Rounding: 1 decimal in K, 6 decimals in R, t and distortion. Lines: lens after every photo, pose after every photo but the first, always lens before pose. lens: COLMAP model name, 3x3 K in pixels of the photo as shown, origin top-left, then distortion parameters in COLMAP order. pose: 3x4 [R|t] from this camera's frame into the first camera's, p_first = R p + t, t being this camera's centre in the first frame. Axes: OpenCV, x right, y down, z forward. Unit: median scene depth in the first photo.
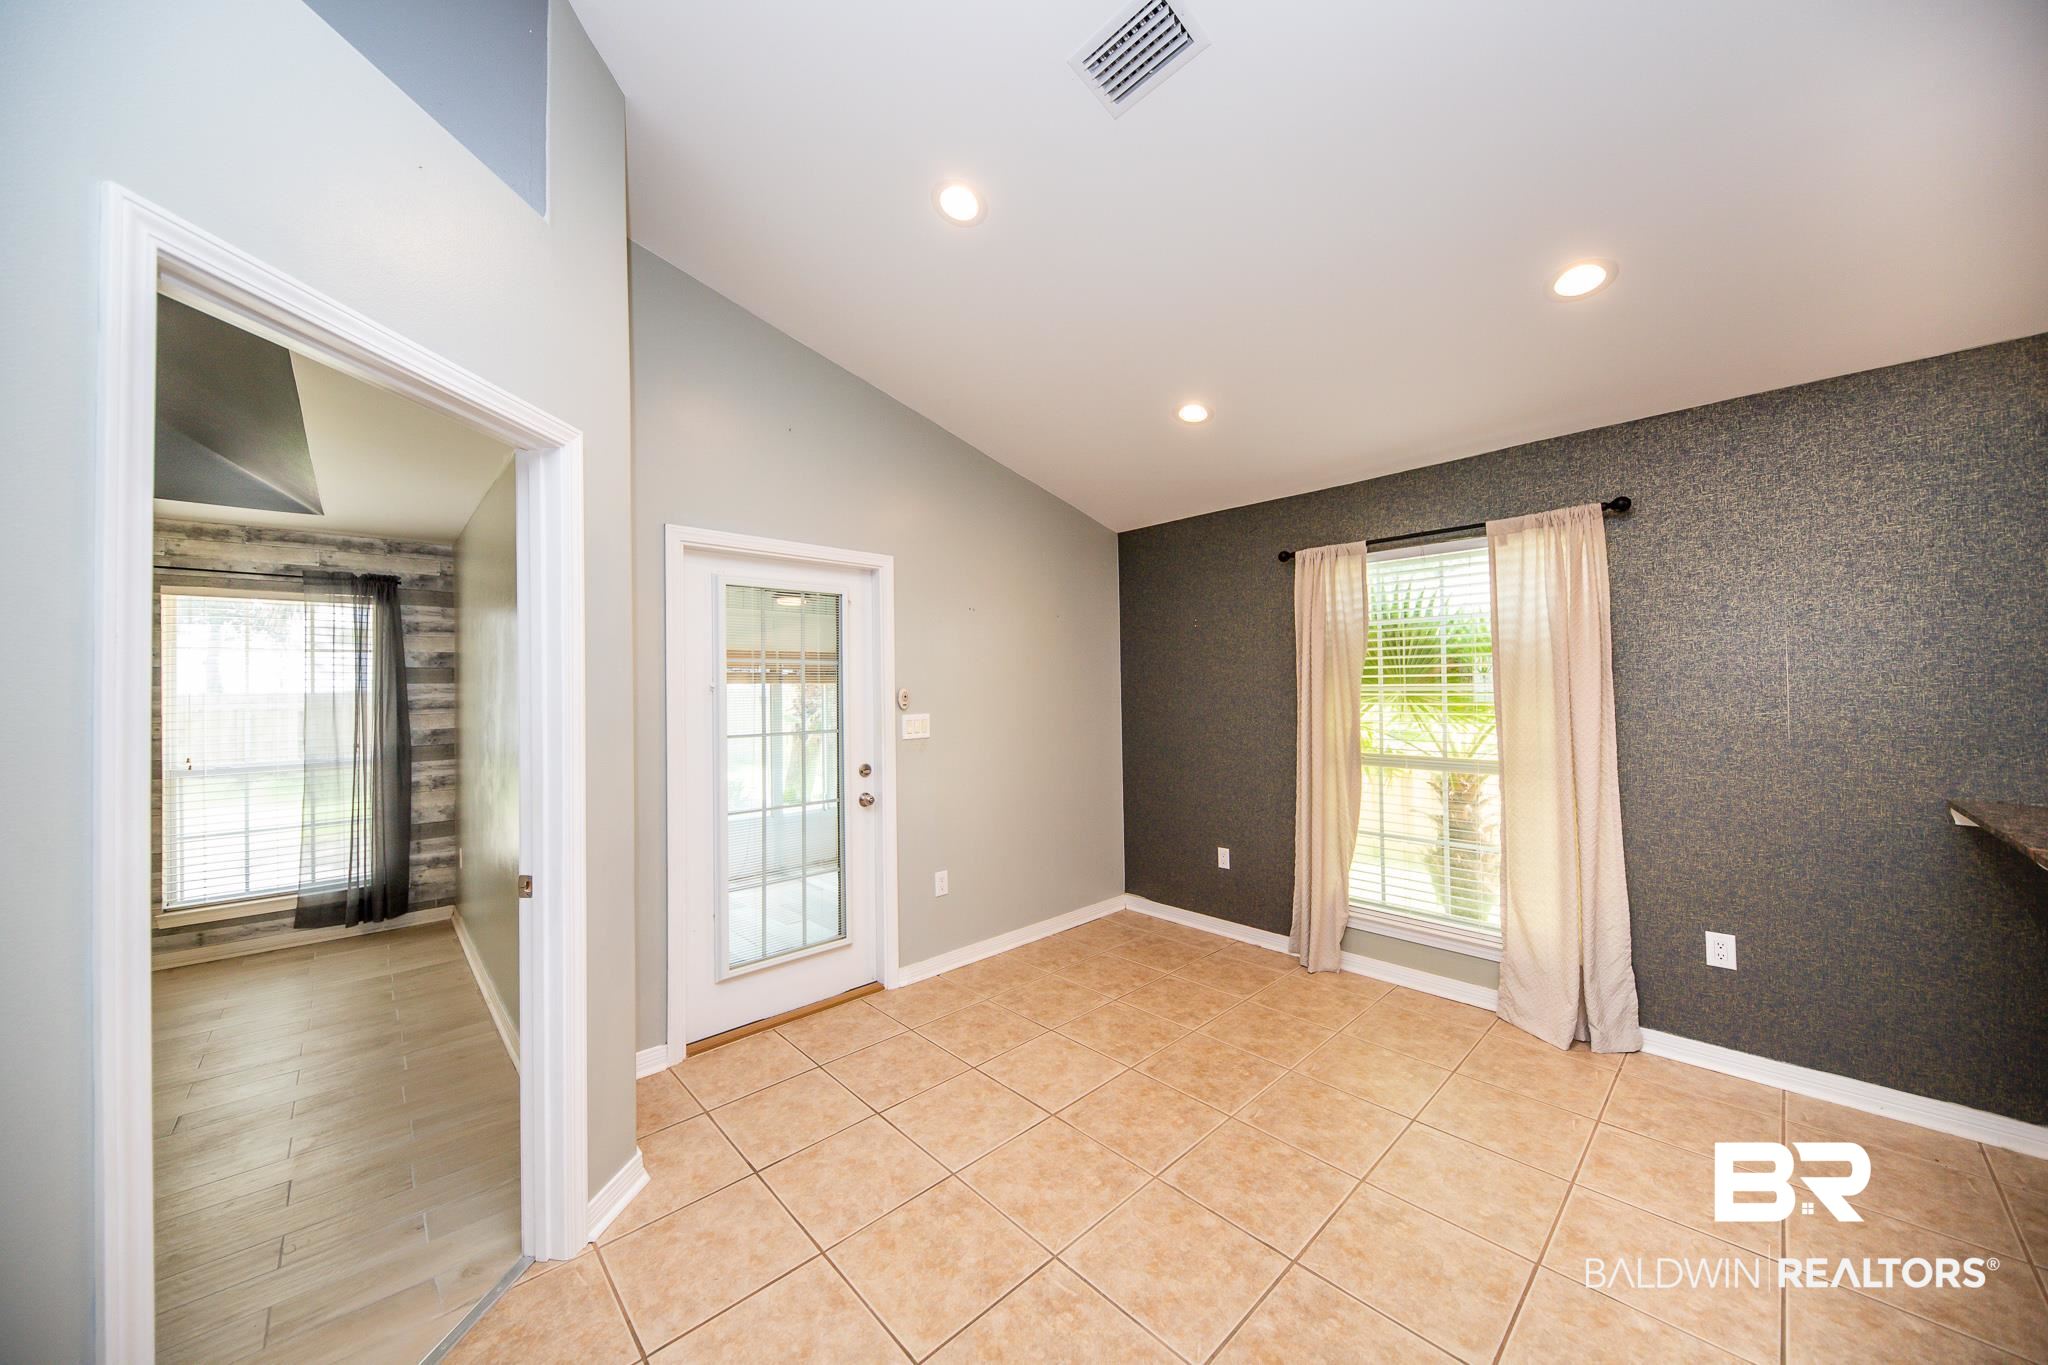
lens RADIAL K [[704.7, 0, 1011.0], [0, 704.7, 678.4], [0, 0, 1]] dist [0.007874, -0.004961]
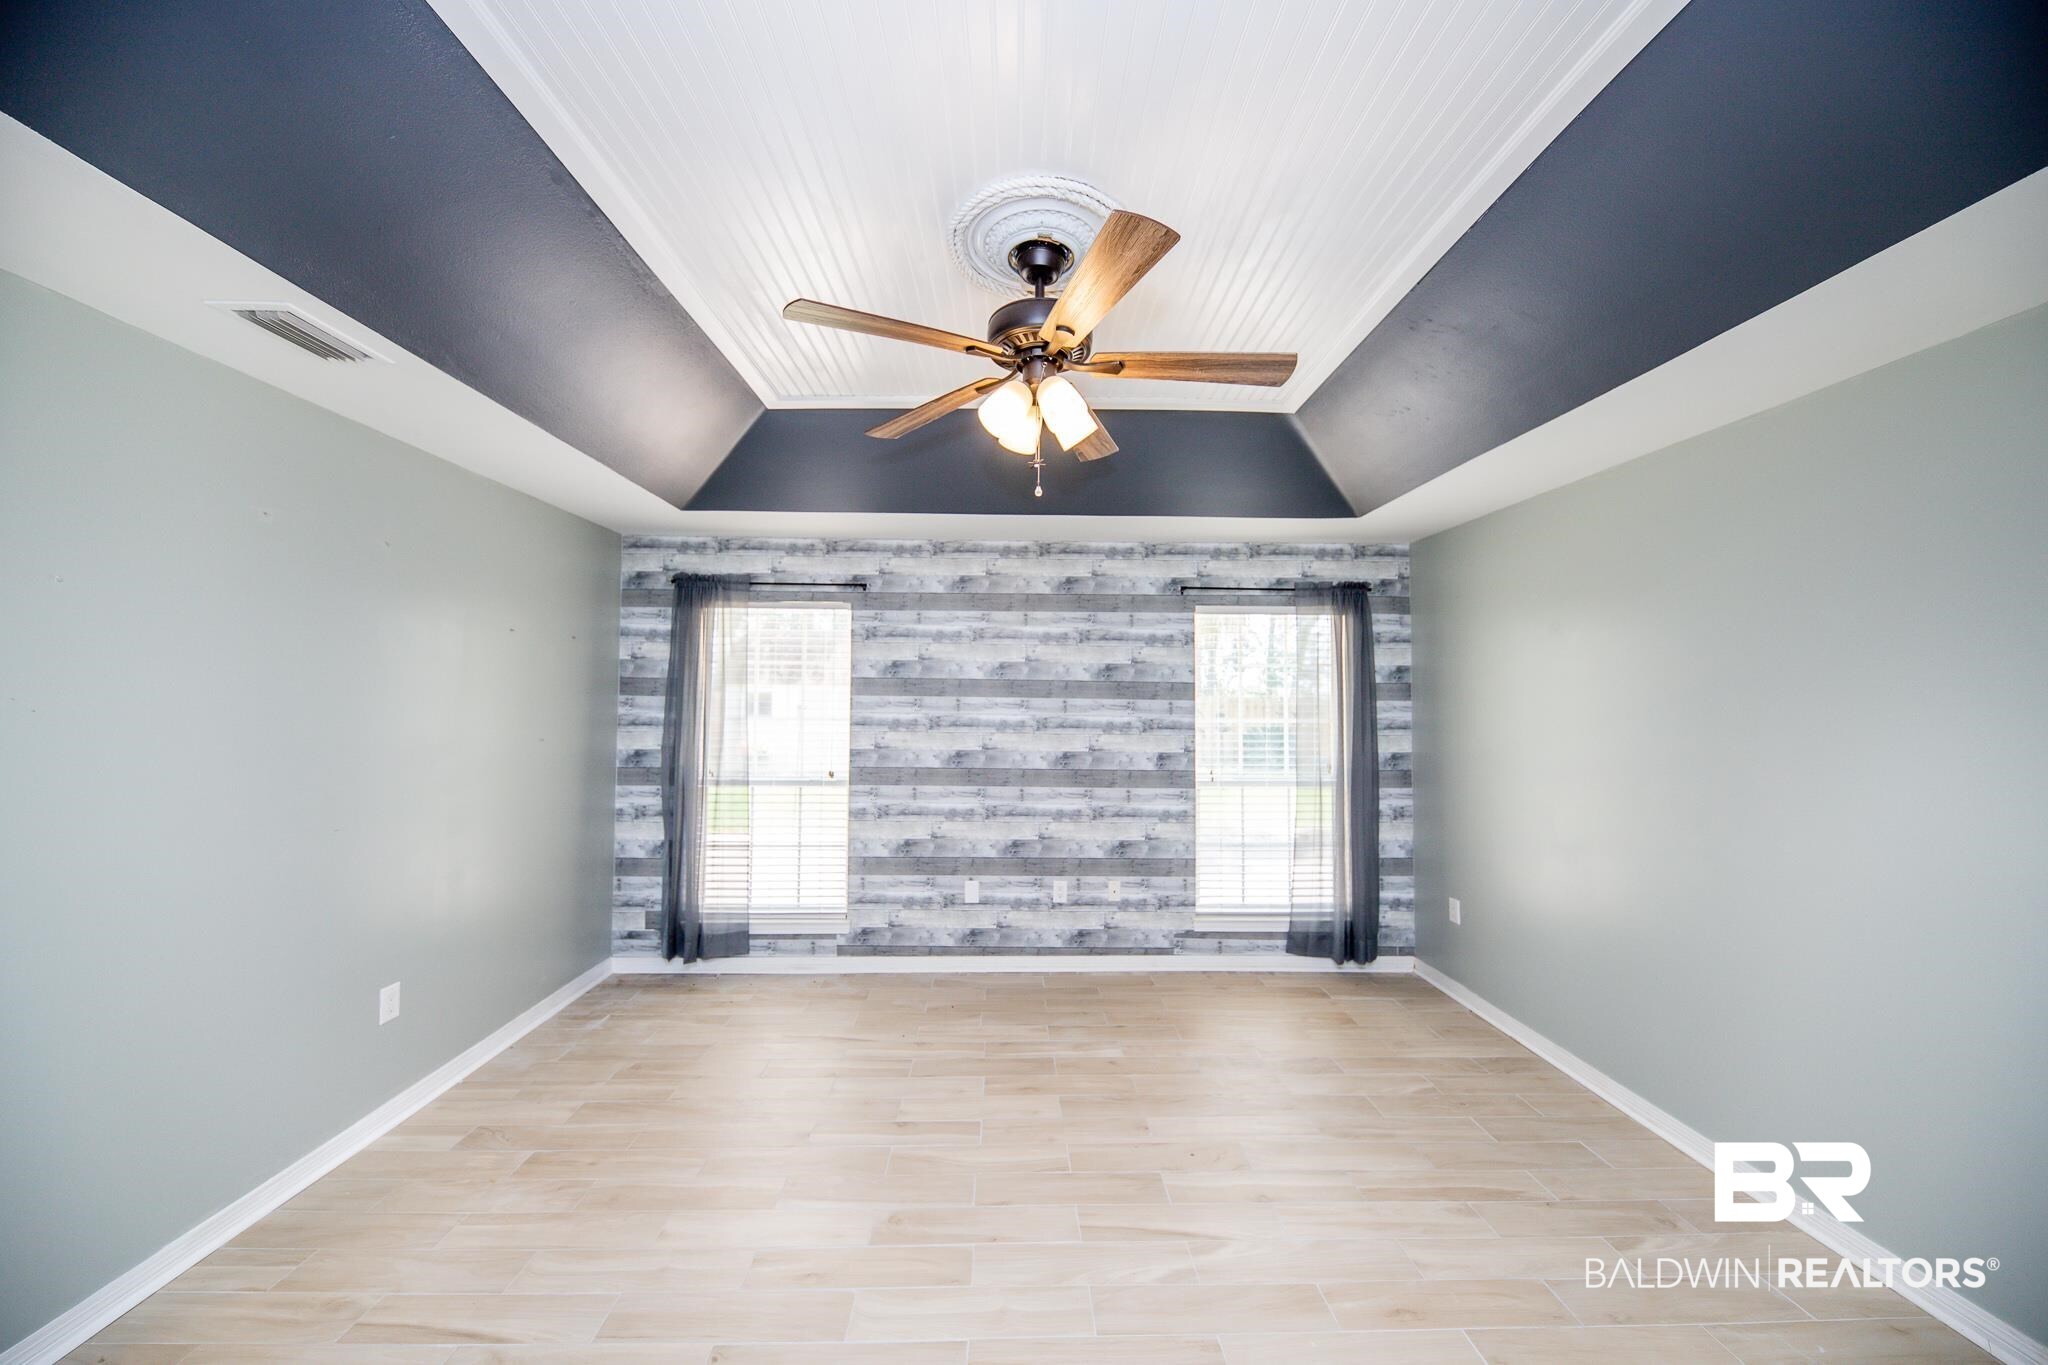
lens RADIAL K [[704.7, 0, 1031.6], [0, 704.7, 680.8], [0, 0, 1]] dist [0.007874, -0.004961]
pose [[0.757748, 0.004925, -0.652529, -0.754048], [-0.008368, 0.999963, -0.002170, -0.015607], [0.652493, 0.007105, 0.757761, 0.041203]]
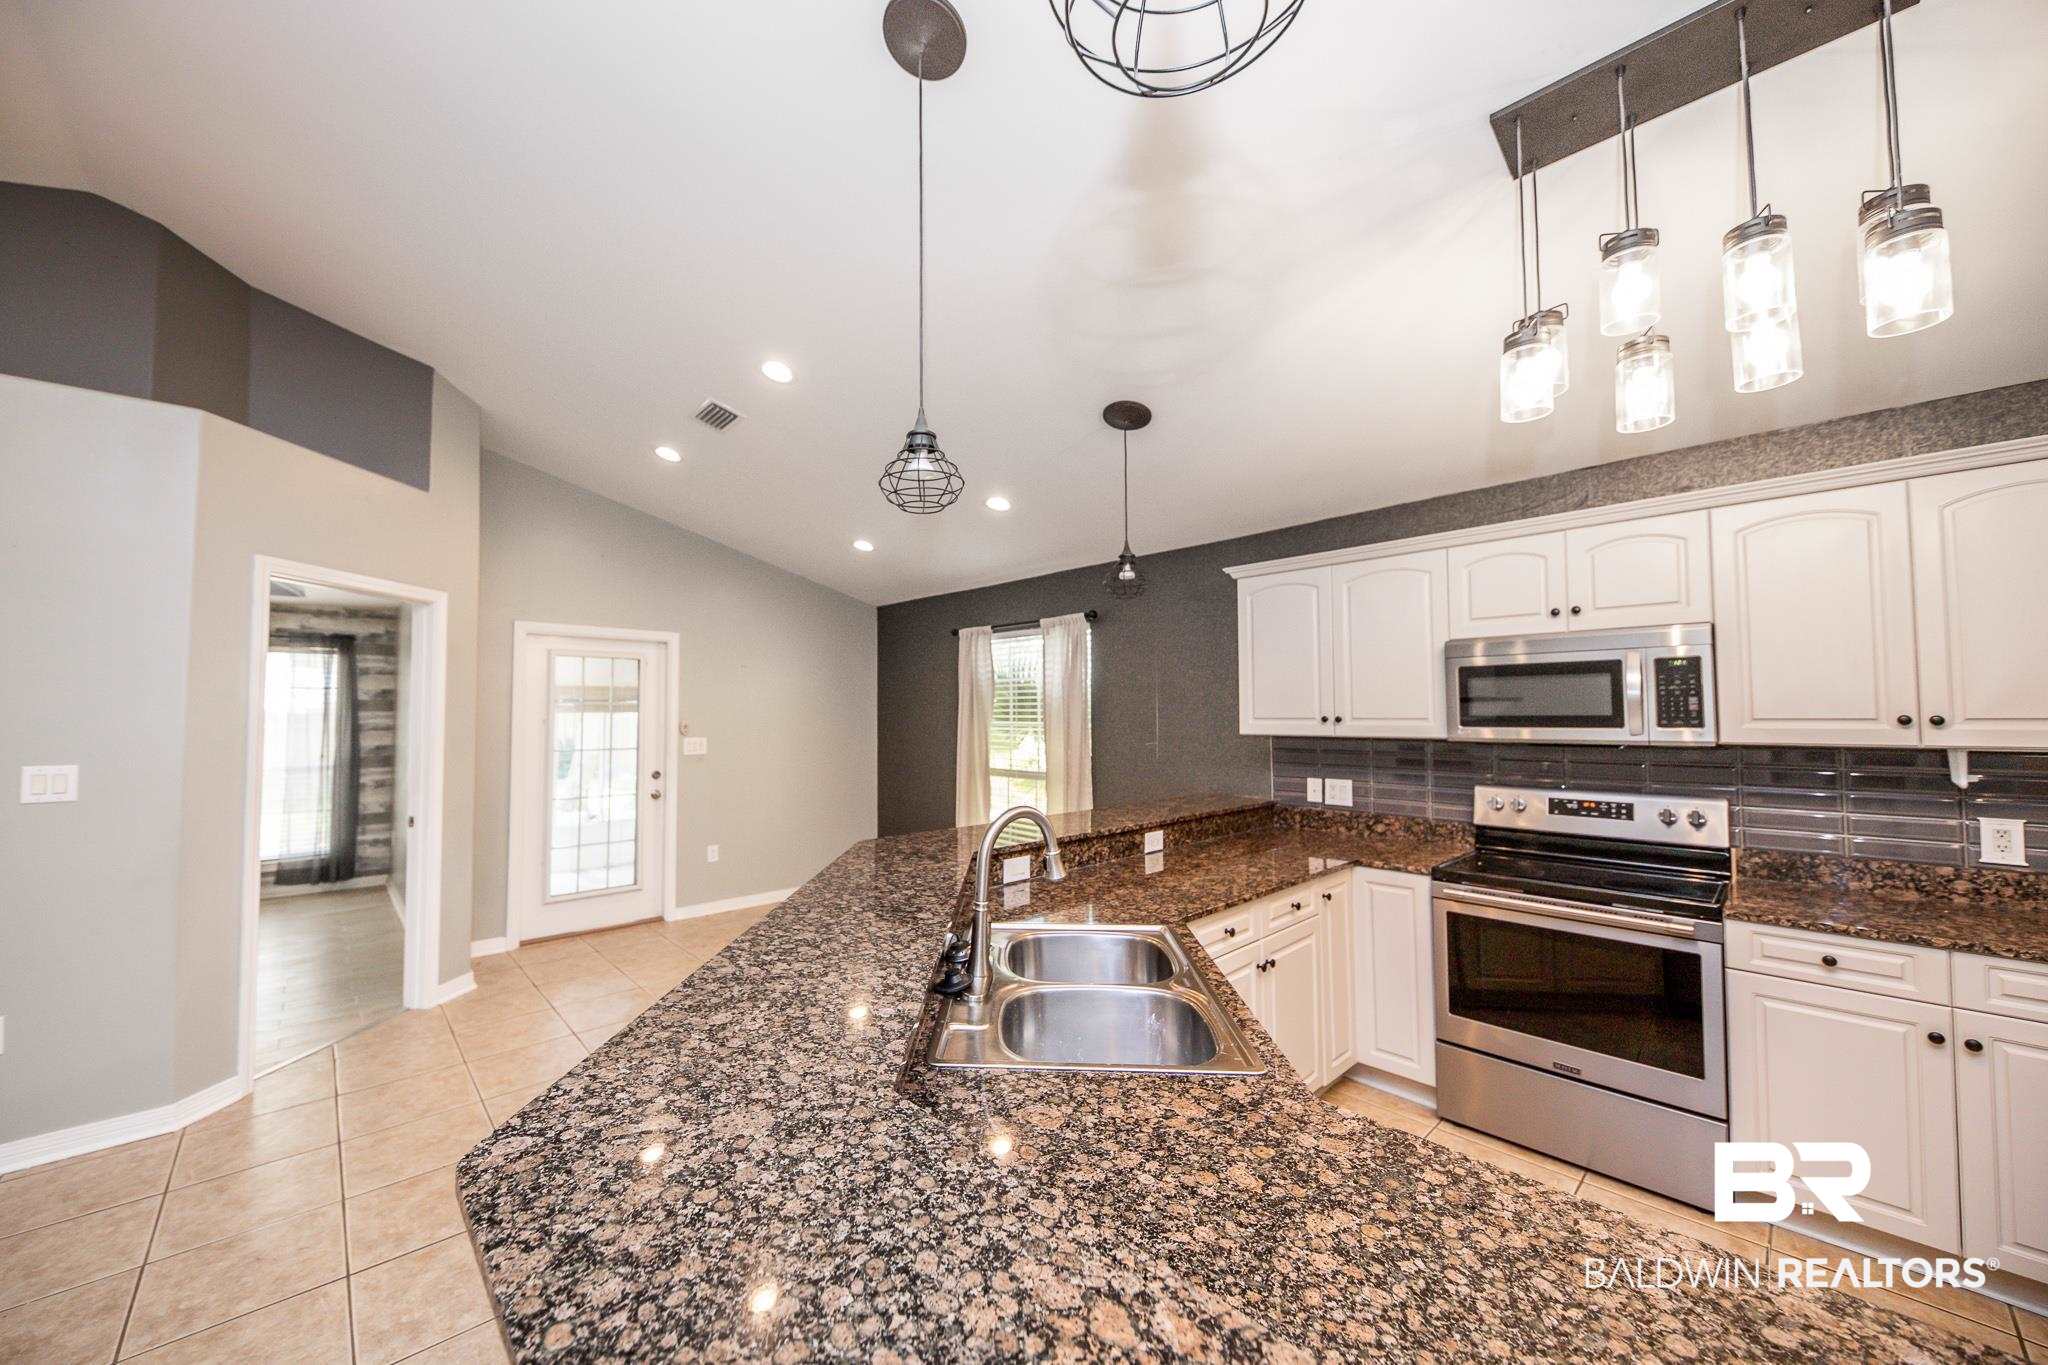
lens RADIAL K [[737.7, 0, 977.6], [0, 737.7, 686.2], [0, 0, 1]] dist [0.004630, -0.003891]
pose [[0.999801, 0.010355, -0.017038, 0.482035], [-0.010720, 0.999712, -0.021478, -0.031509], [0.016811, 0.021657, 0.999624, -0.539892]]
